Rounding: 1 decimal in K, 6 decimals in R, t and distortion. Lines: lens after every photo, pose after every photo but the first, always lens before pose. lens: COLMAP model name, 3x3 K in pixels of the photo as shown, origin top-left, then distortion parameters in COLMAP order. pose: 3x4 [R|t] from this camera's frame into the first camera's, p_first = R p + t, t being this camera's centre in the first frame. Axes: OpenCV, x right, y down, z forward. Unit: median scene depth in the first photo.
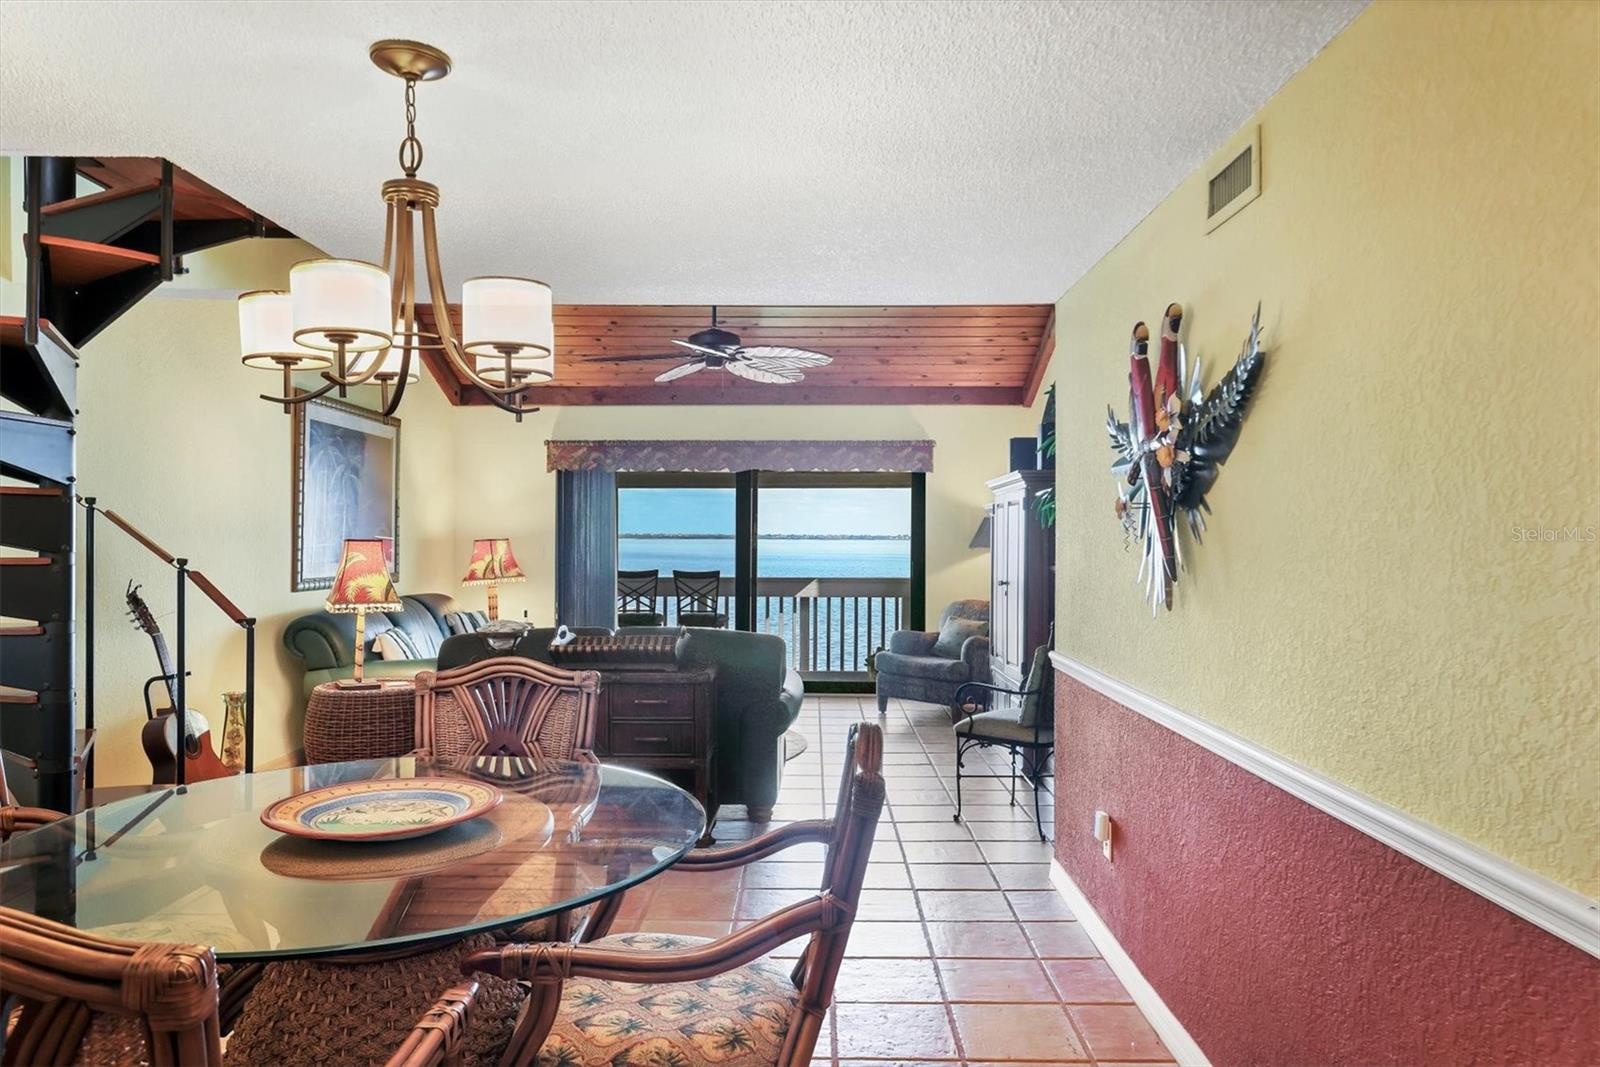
lens RADIAL K [[1025.3, 0, 797.3], [0, 1025.3, 539.1], [0, 0, 1]] dist [0.000888, 0.000810]
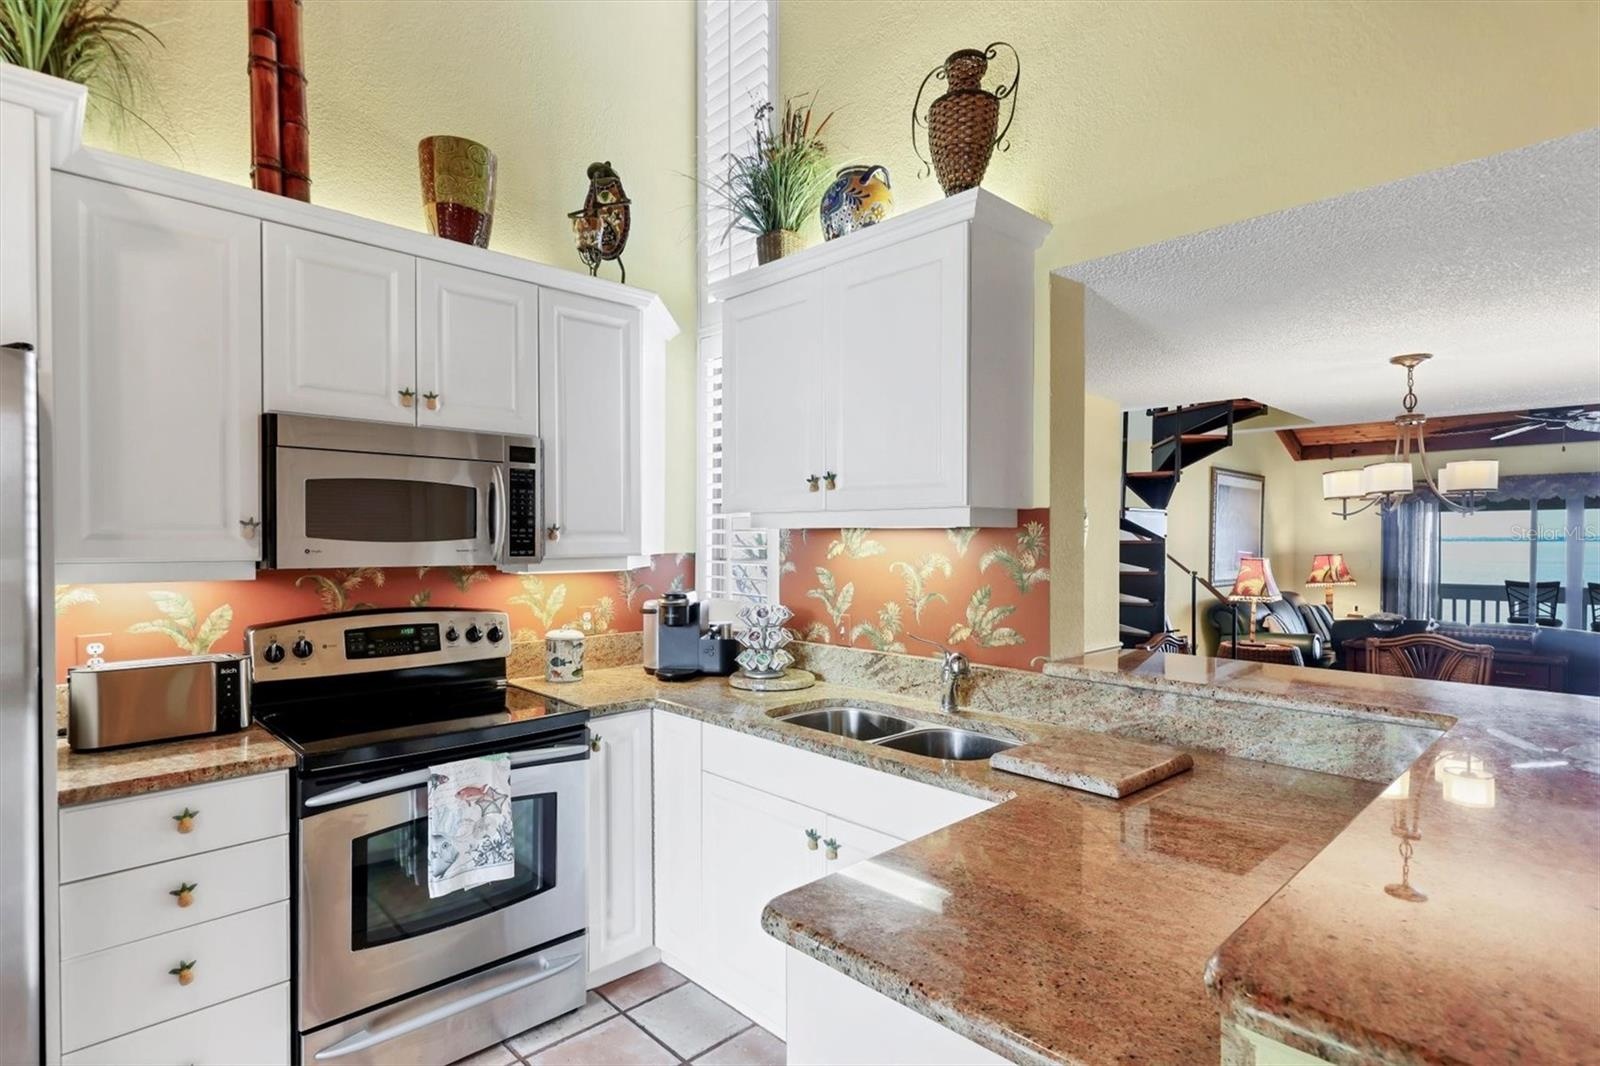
lens RADIAL K [[804.9, 0, 775.5], [0, 804.9, 541.0], [0, 0, 1]] dist [-0.001441, -0.000418]
pose [[0.686871, -0.002866, -0.726773, -0.018385], [0.003336, 0.999994, -0.000791, -0.025420], [0.726771, -0.001881, 0.686877, -0.406987]]
